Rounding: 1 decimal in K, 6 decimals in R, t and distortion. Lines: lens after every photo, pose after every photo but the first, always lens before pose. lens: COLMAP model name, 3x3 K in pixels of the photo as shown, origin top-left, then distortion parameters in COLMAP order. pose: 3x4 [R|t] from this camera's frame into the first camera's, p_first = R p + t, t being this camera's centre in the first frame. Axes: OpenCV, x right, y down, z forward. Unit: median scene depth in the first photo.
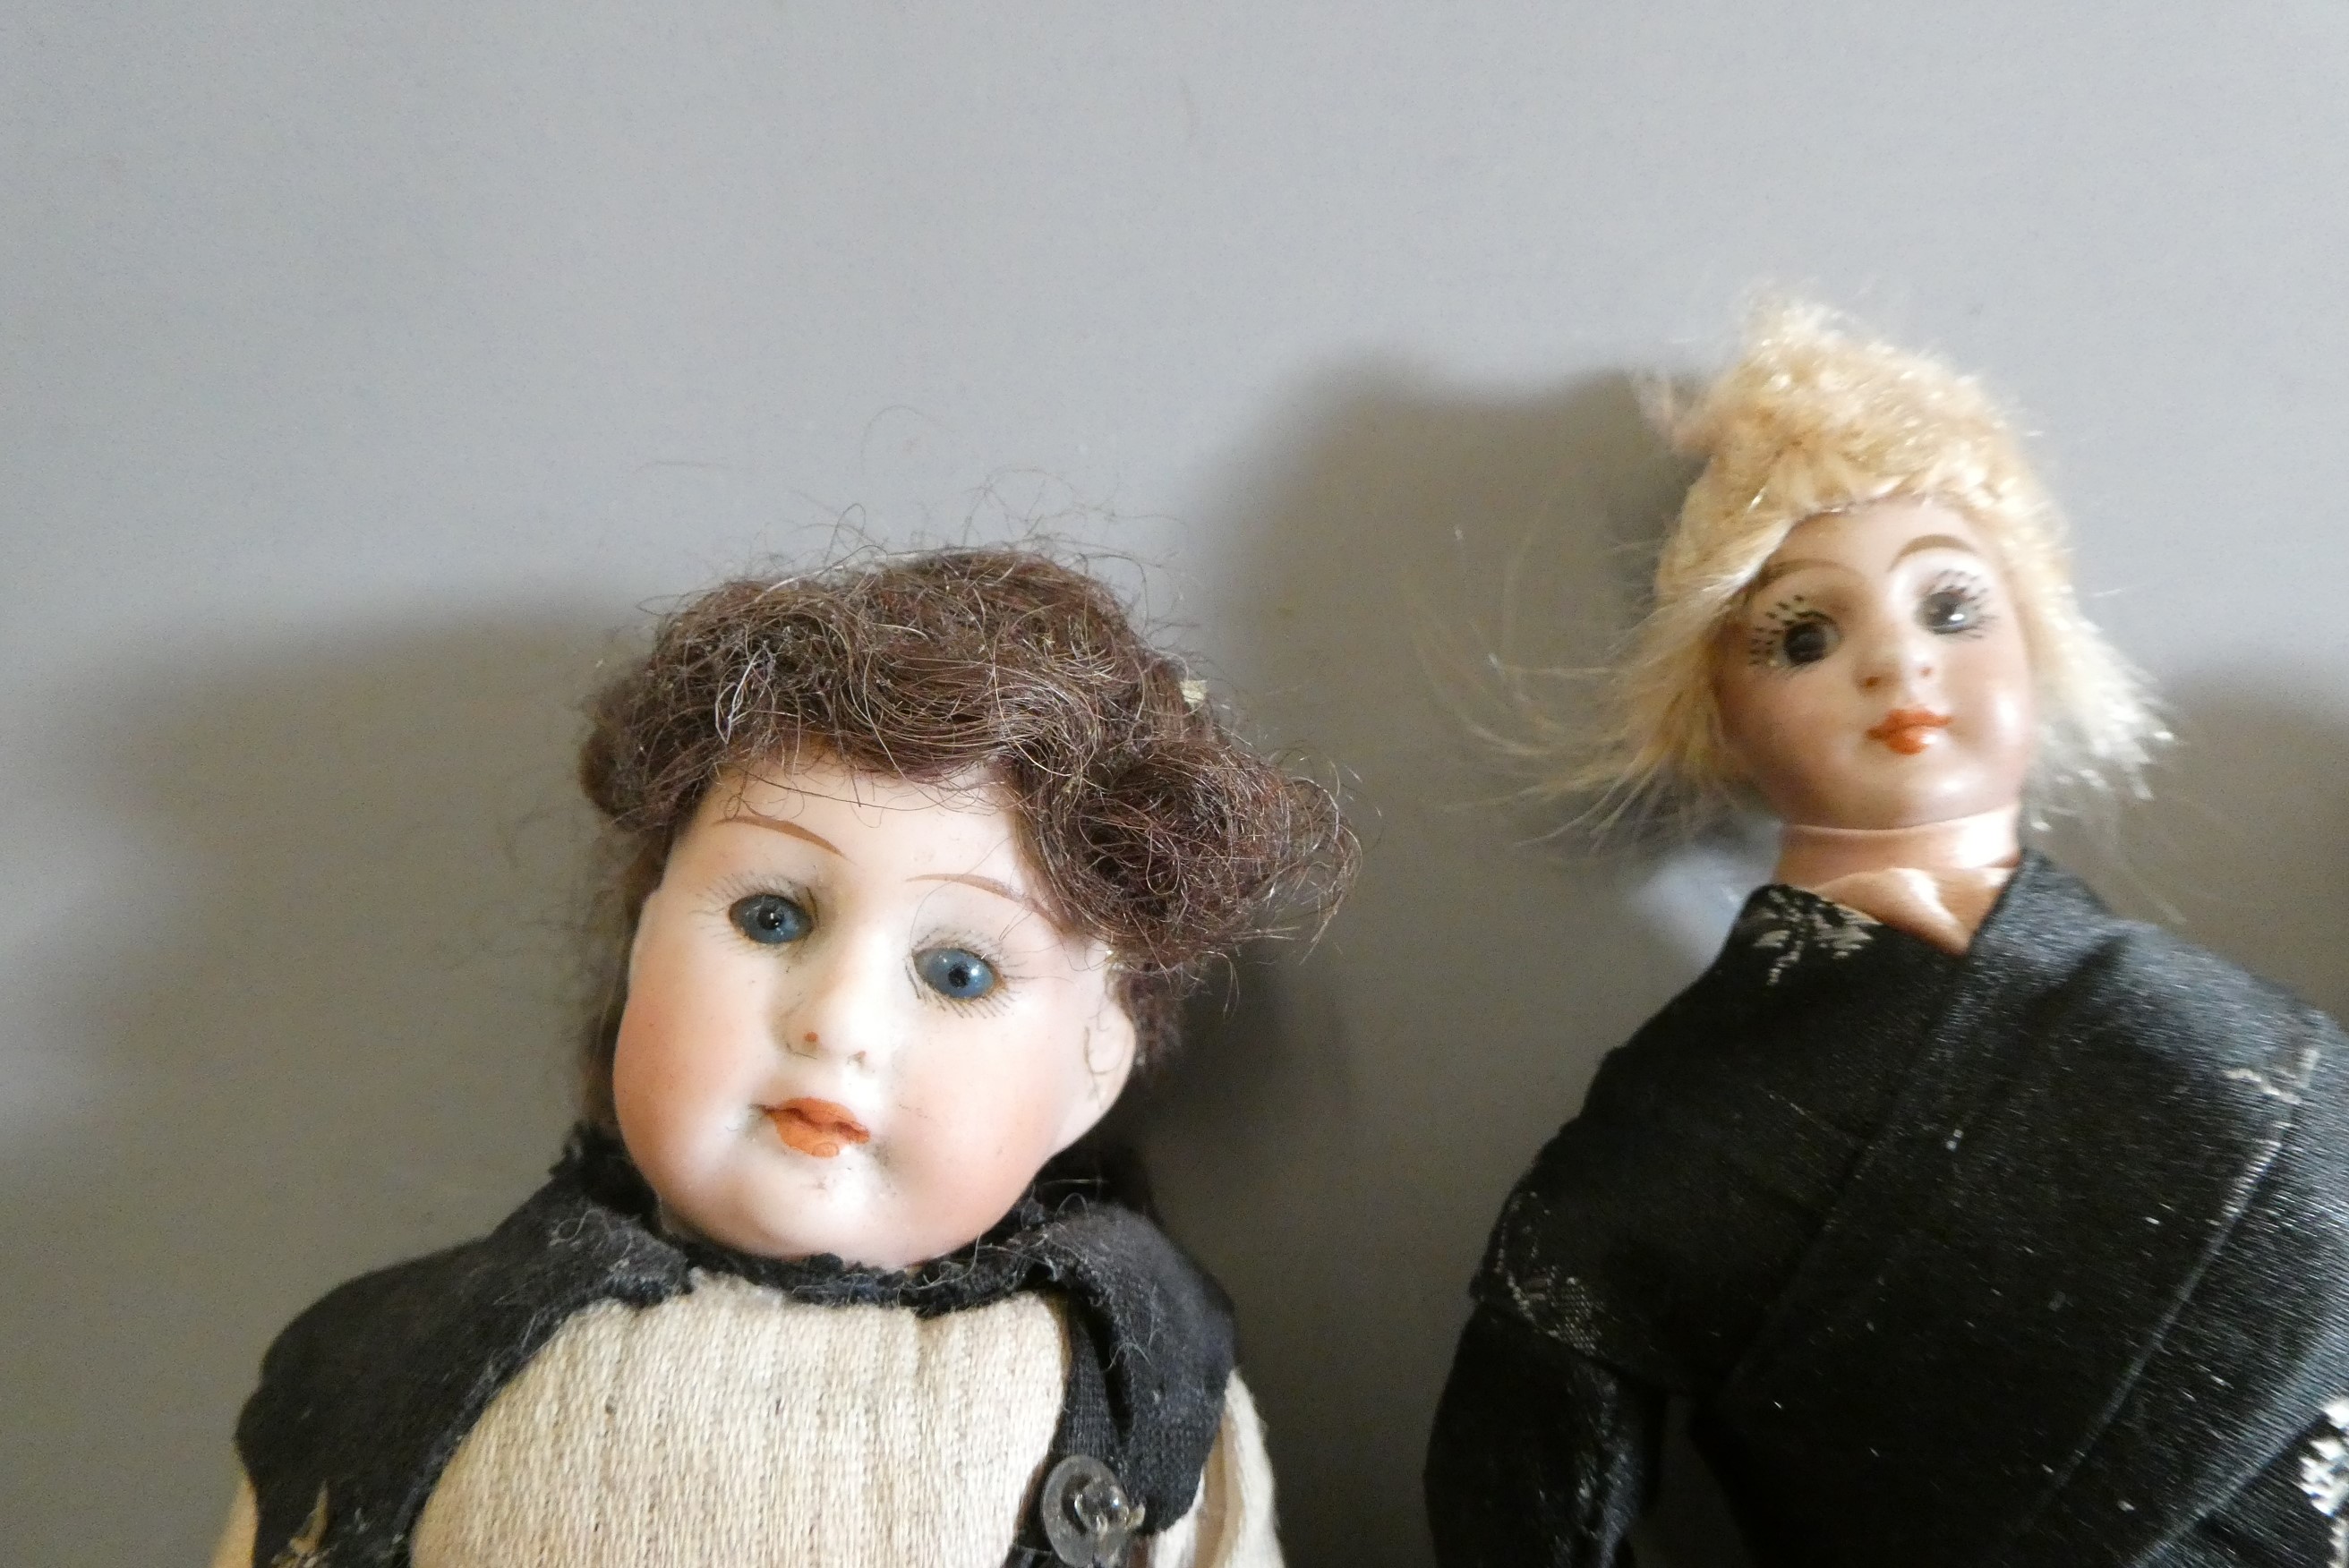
lens RADIAL K [[1728.6, 0, 1196.1], [0, 1728.6, 786.4], [0, 0, 1]] dist [0.042574, 0.008384]
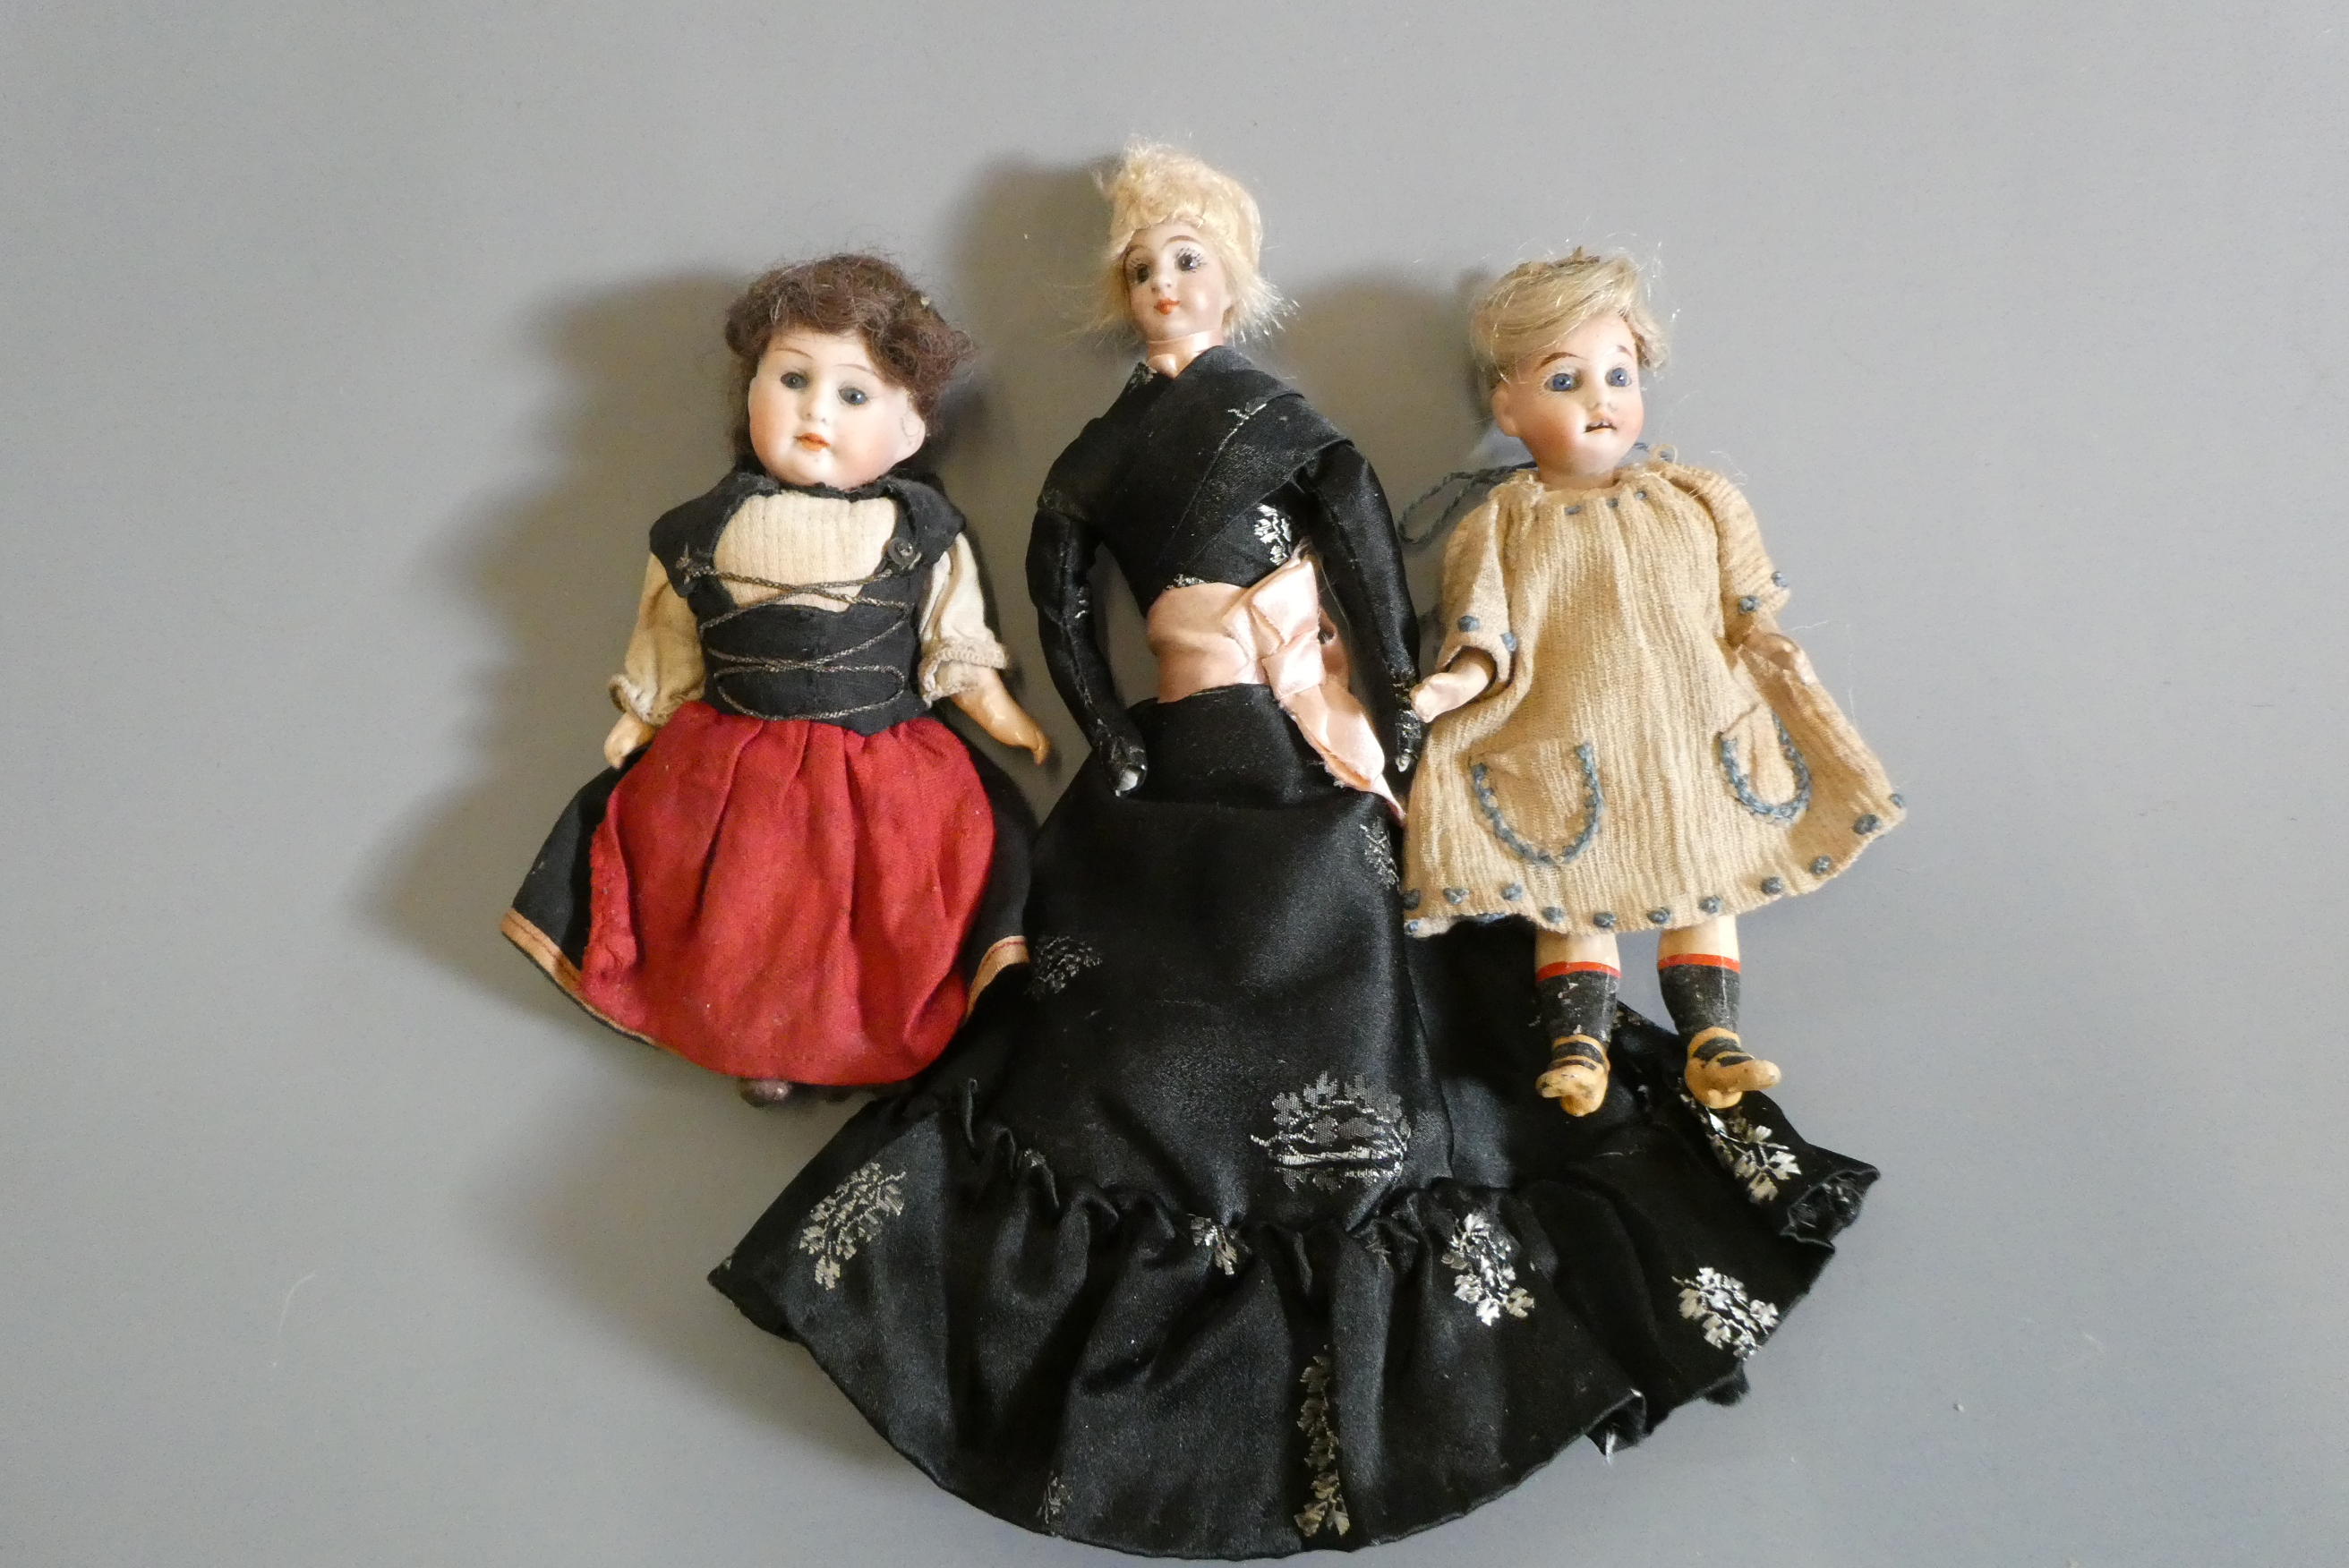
lens RADIAL K [[1728.6, 0, 1217.3], [0, 1728.6, 799.1], [0, 0, 1]] dist [0.042574, 0.008384]
pose [[0.999305, -0.031415, -0.020086, 0.558397], [0.035485, 0.966680, 0.253515, 0.036186], [0.011453, -0.254052, 0.967123, -2.218577]]
